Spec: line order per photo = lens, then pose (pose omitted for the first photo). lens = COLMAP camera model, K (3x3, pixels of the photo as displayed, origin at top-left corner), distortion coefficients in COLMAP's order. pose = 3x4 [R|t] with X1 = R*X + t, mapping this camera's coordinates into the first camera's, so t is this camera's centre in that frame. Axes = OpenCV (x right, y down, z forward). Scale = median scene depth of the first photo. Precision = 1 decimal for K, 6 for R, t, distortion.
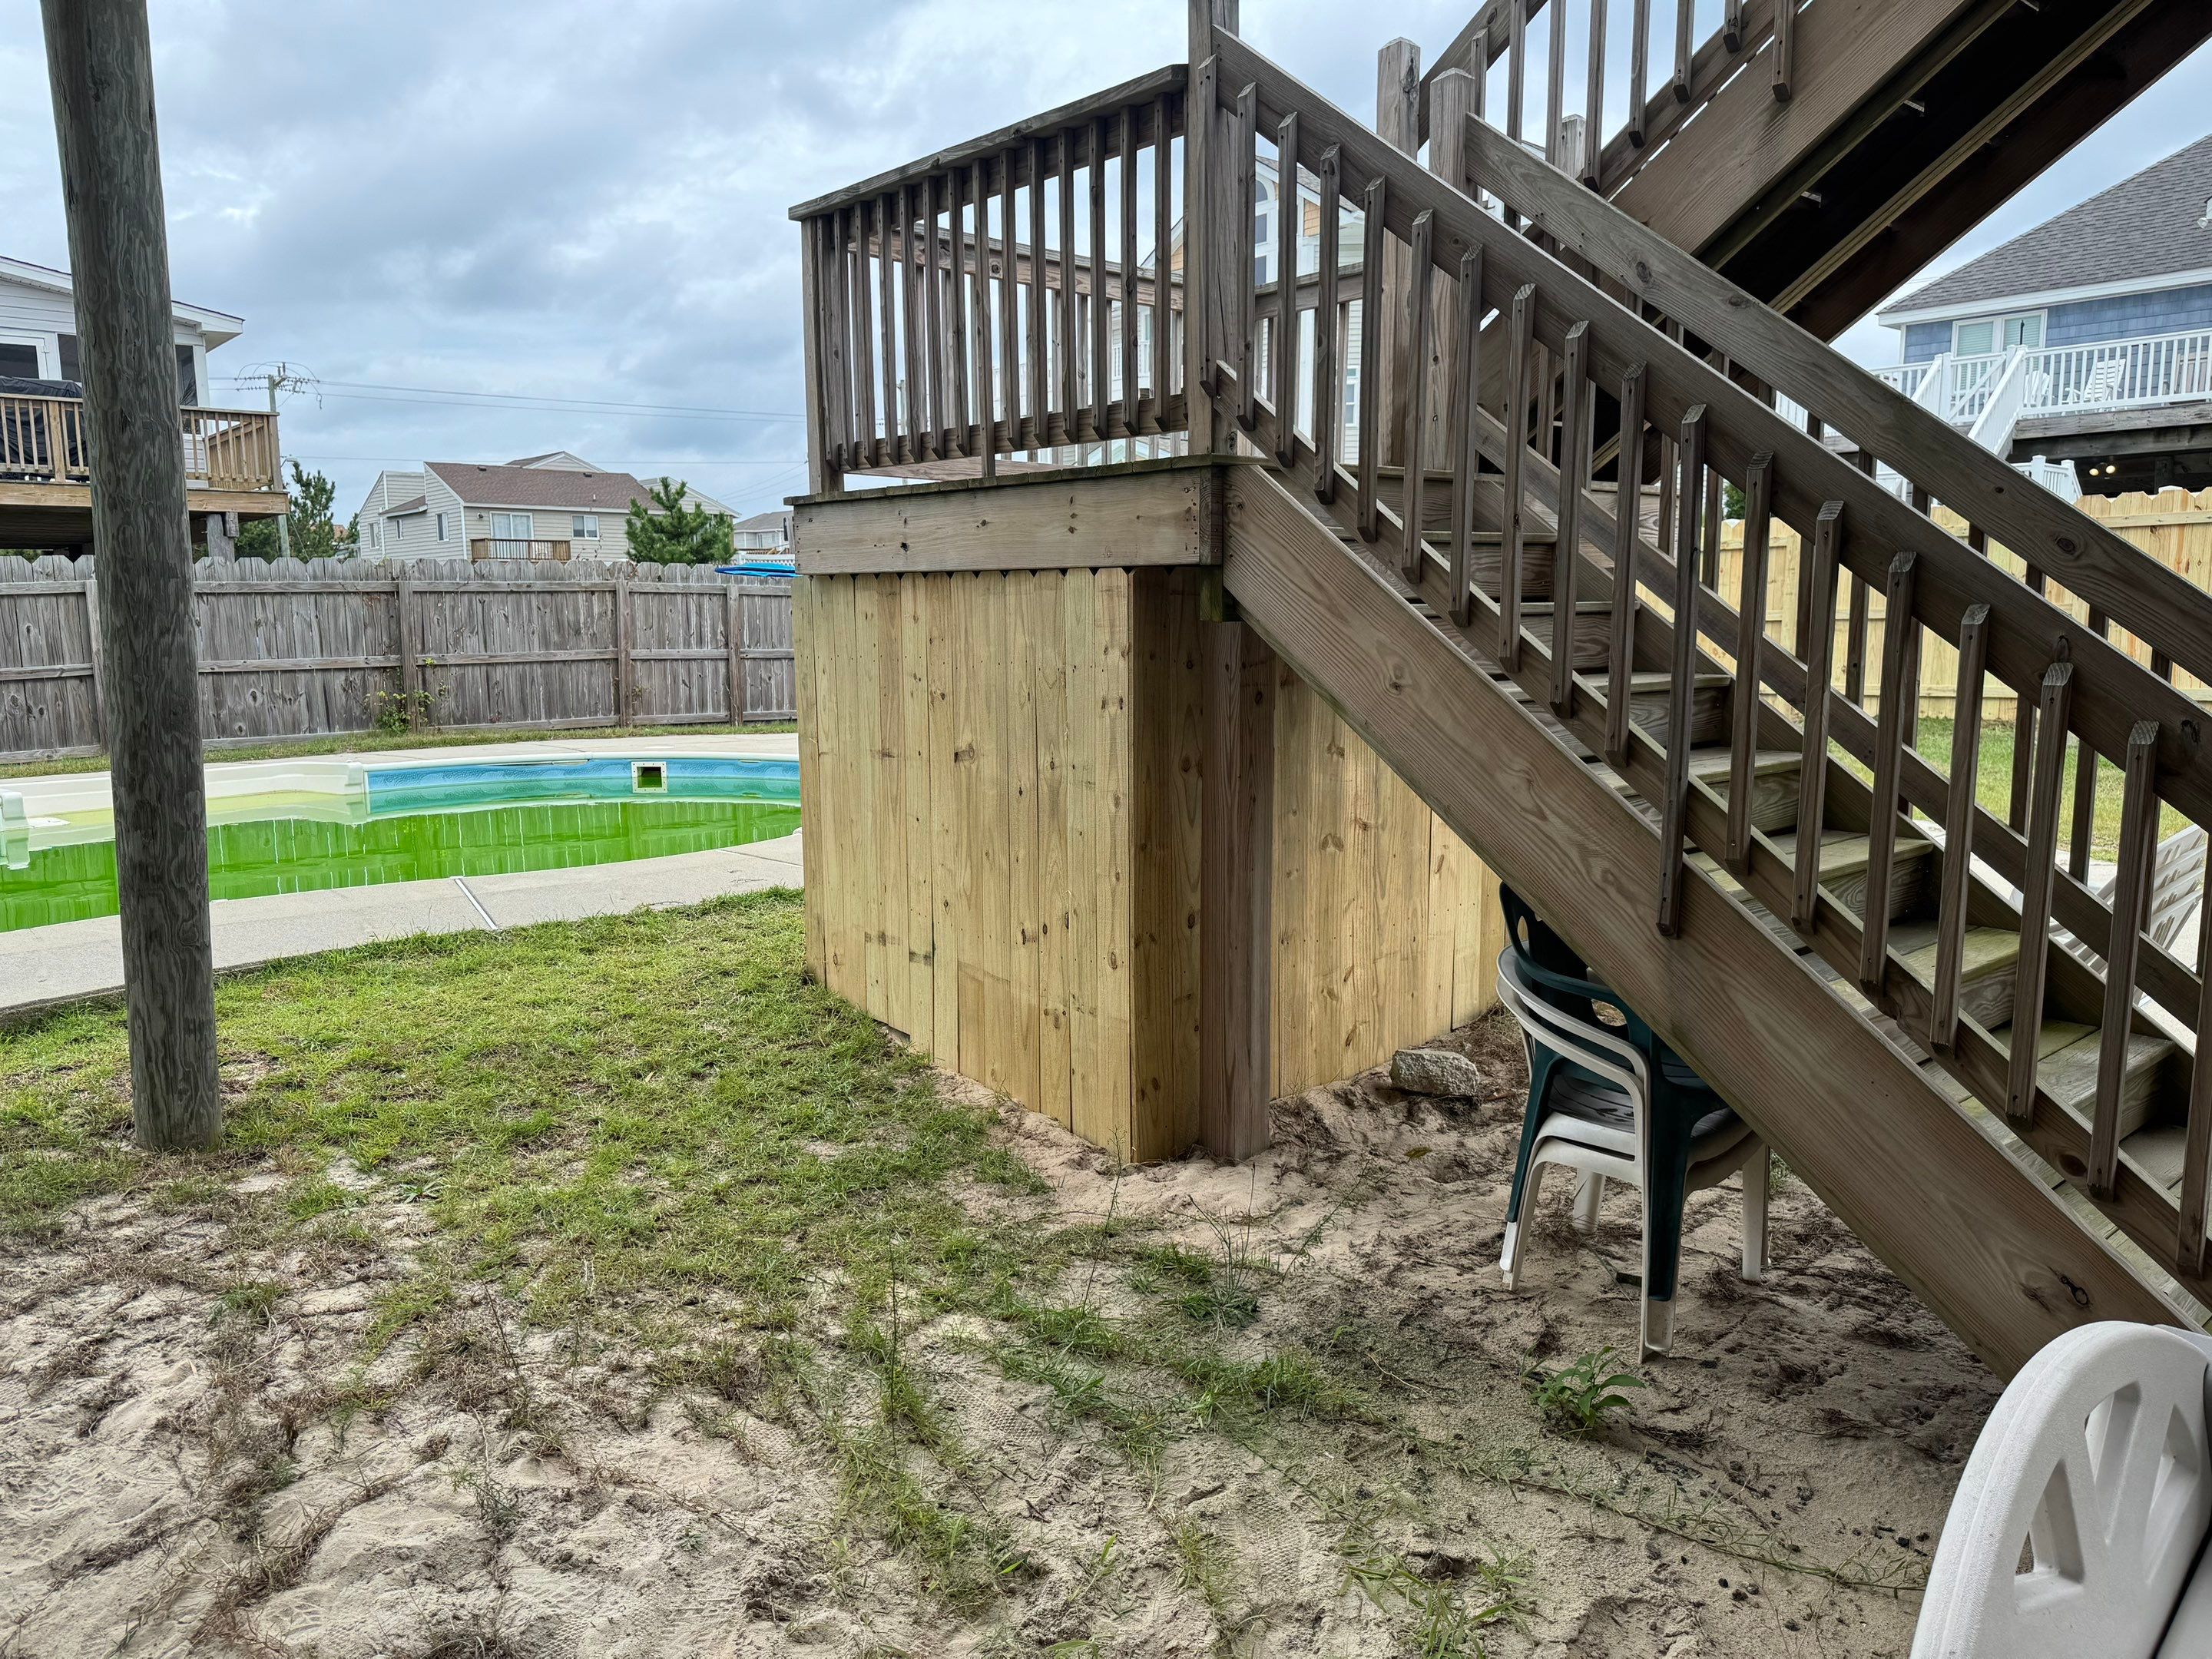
lens RADIAL K [[1574.3, 0, 1113.4], [0, 1574.3, 827.8], [0, 0, 1]] dist [-0.005536, -0.004743]
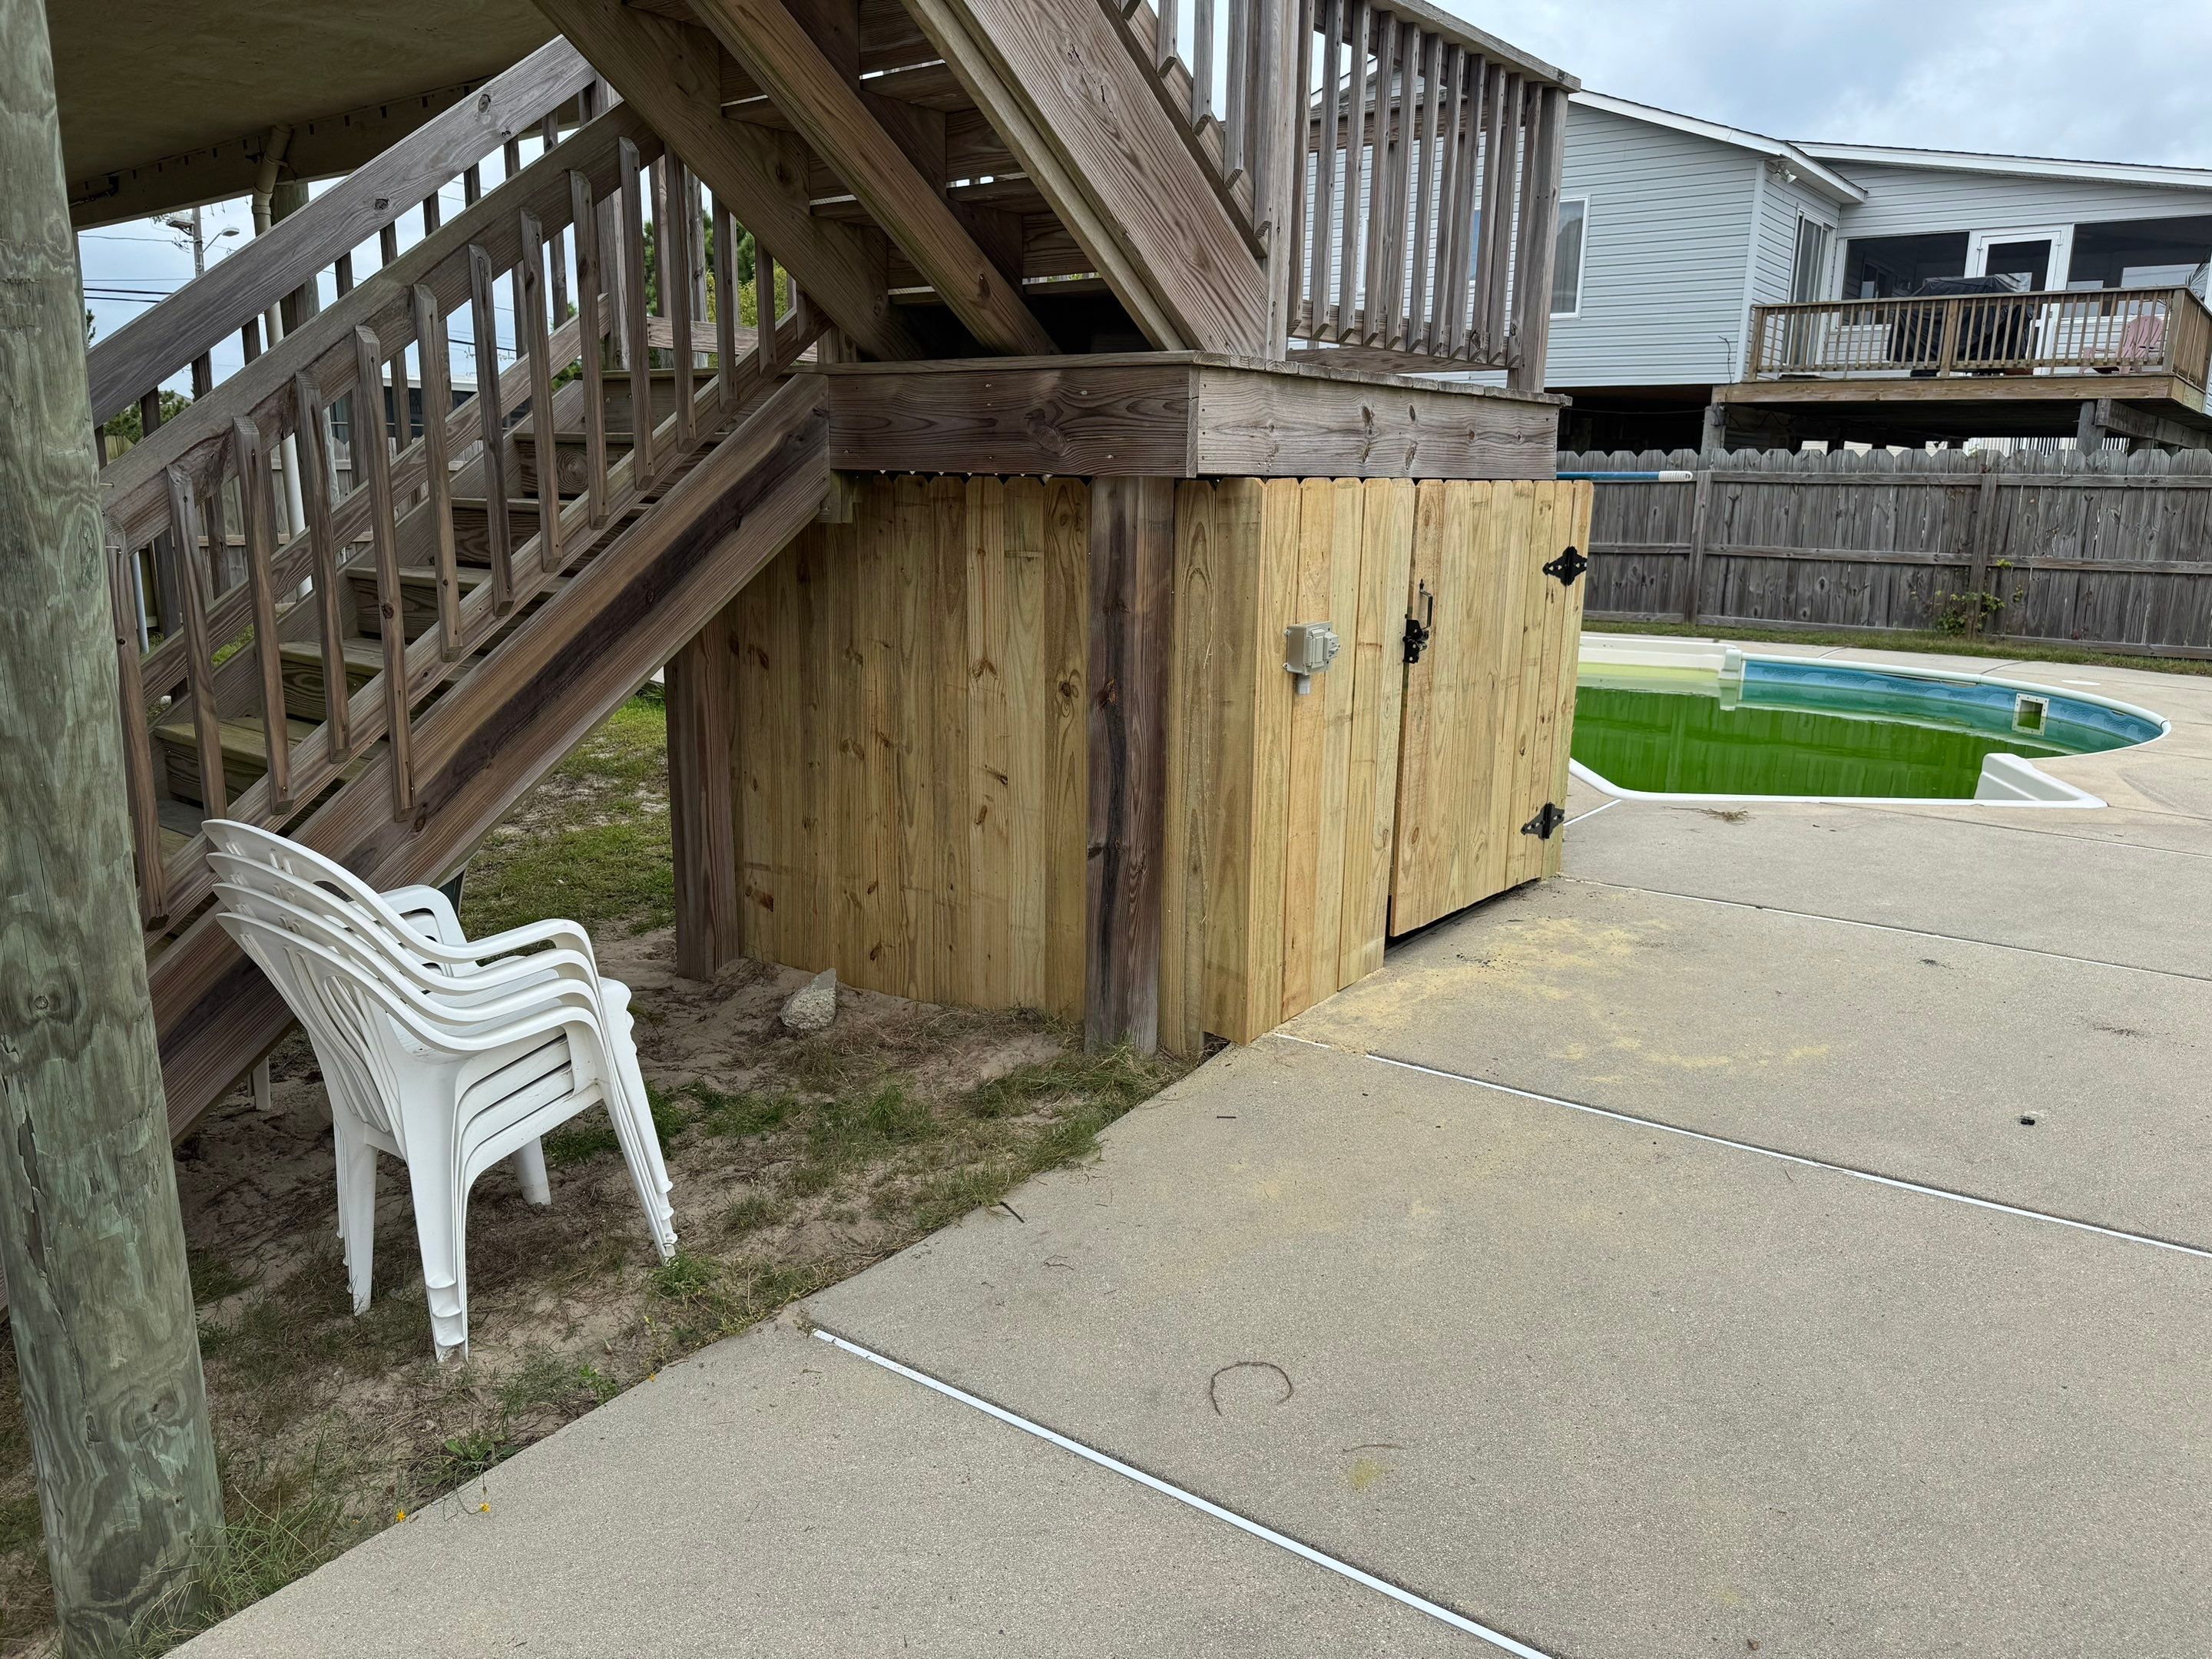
lens RADIAL K [[1574.3, 0, 1110.8], [0, 1574.3, 824.1], [0, 0, 1]] dist [-0.005536, -0.004743]
pose [[0.158851, 0.219918, -0.962498, 0.410349], [-0.154403, 0.968415, 0.195787, -0.059455], [0.975154, 0.117511, 0.187790, 0.352950]]
